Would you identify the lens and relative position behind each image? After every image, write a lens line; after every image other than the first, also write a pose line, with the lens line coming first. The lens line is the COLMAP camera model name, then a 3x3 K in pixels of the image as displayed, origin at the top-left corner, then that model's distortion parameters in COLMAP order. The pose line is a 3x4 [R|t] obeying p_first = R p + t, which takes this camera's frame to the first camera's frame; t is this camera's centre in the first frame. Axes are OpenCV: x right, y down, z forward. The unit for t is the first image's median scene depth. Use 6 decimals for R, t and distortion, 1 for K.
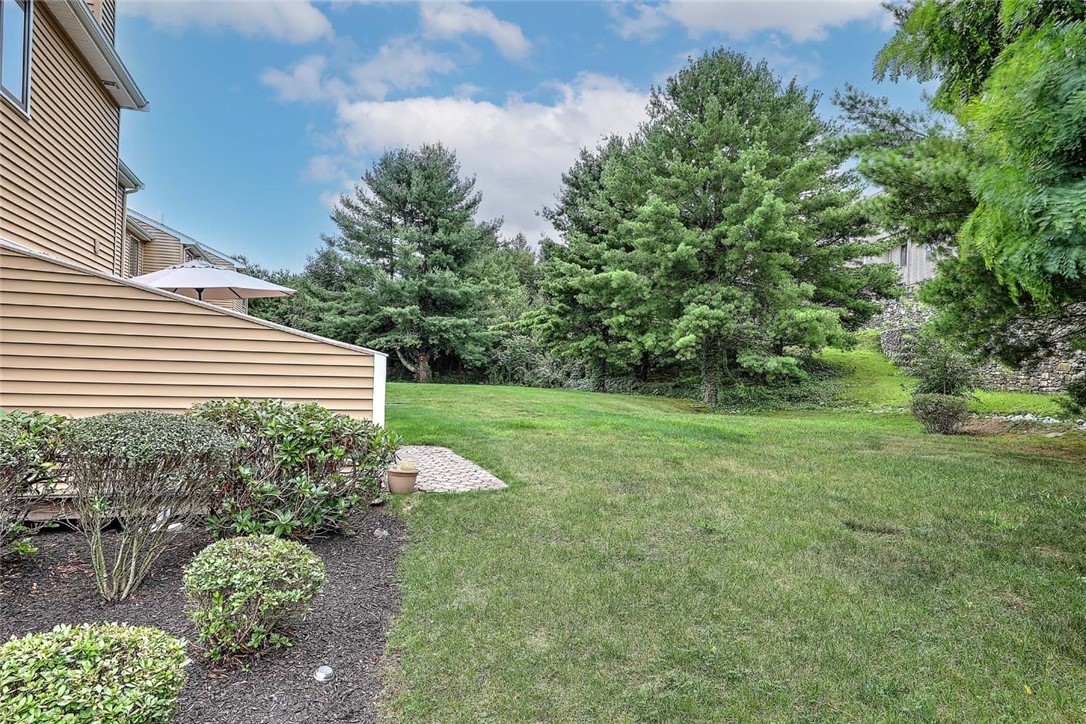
lens RADIAL K [[701.8, 0, 541.1], [0, 701.8, 360.4], [0, 0, 1]] dist [-0.000796, -0.001590]
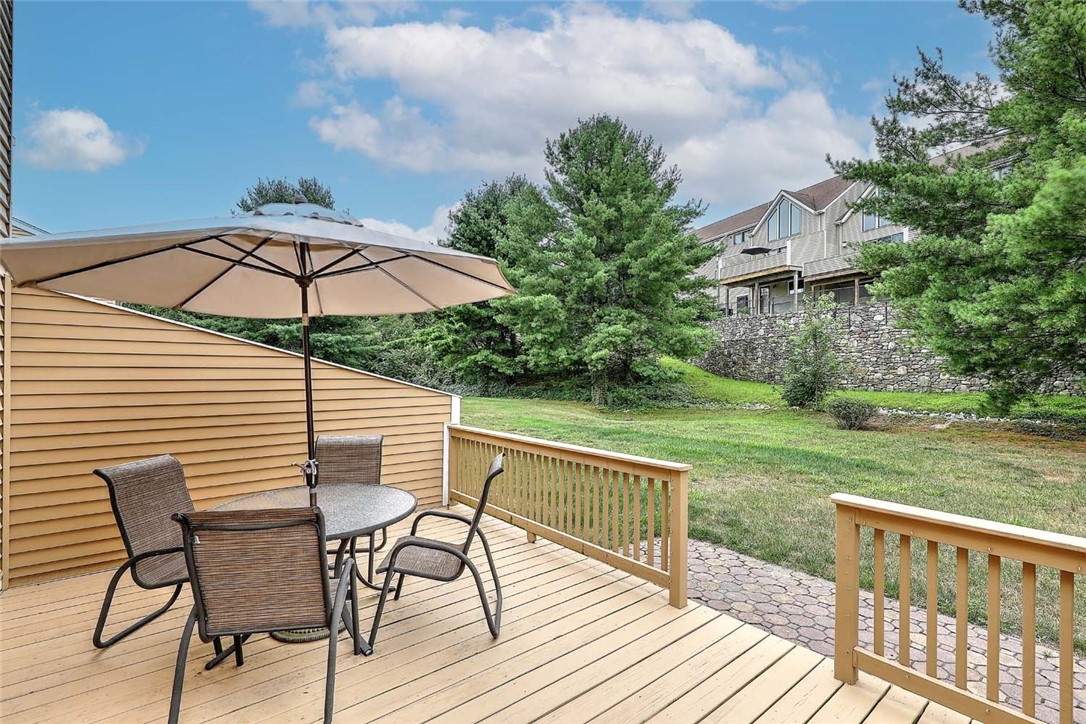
lens RADIAL K [[490.1, 0, 540.2], [0, 490.1, 367.3], [0, 0, 1]] dist [0.005703, 0.000445]
pose [[0.937121, -0.023395, 0.348219, -0.167743], [0.020861, 0.999722, 0.011023, -0.017405], [-0.348380, -0.003066, 0.937348, 0.252374]]
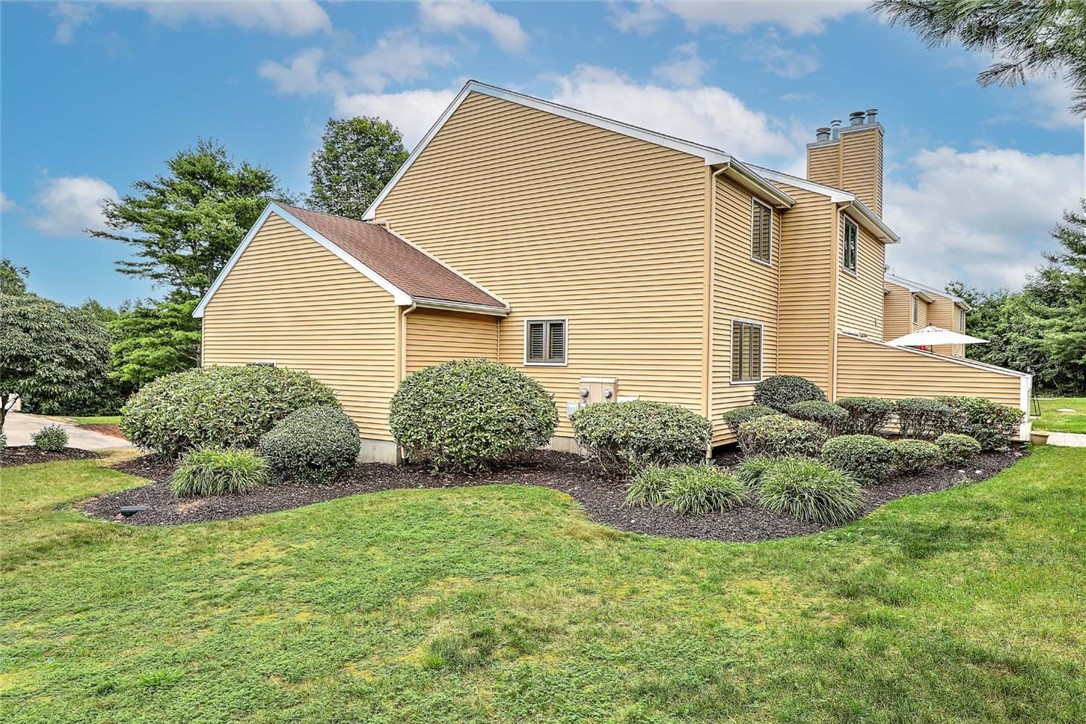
lens RADIAL K [[701.8, 0, 539.8], [0, 701.8, 365.8], [0, 0, 1]] dist [-0.000796, -0.001590]
pose [[0.584921, -0.015483, -0.810943, 0.159166], [0.004391, 0.999864, -0.015922, -0.003851], [0.811079, 0.005752, 0.584909, -0.357170]]
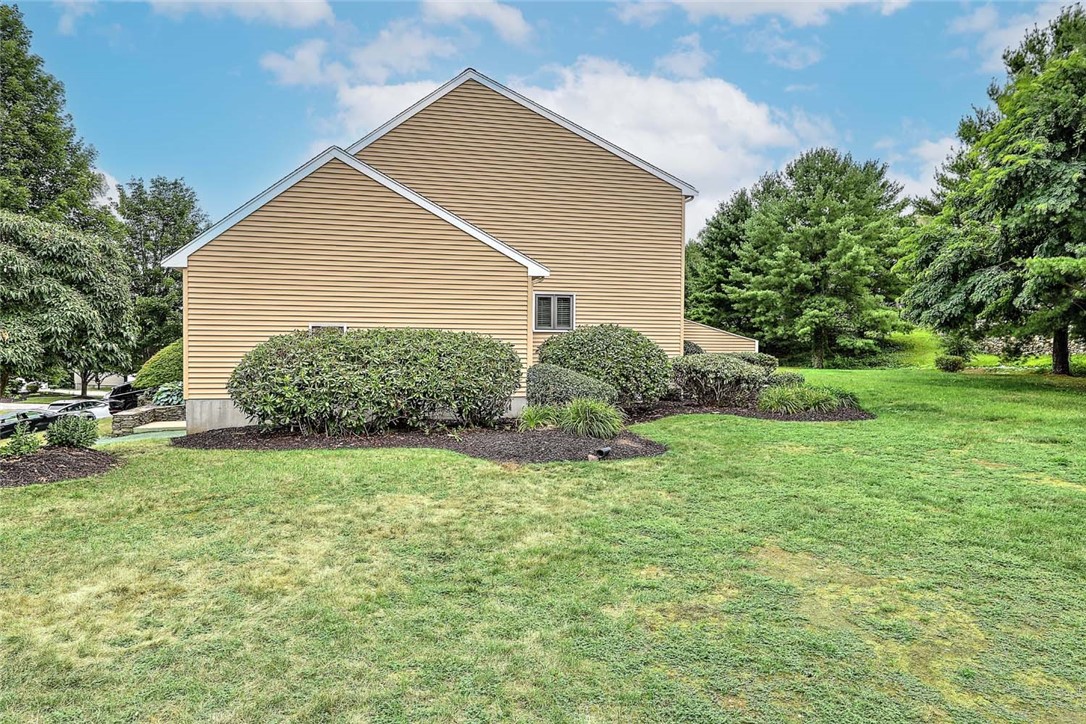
lens RADIAL K [[701.8, 0, 535.6], [0, 701.8, 366.7], [0, 0, 1]] dist [-0.000796, -0.001590]
pose [[0.994470, -0.022766, -0.102525, -0.255950], [0.025125, 0.999447, 0.021772, 0.005338], [0.101973, -0.024227, 0.994492, -0.716346]]
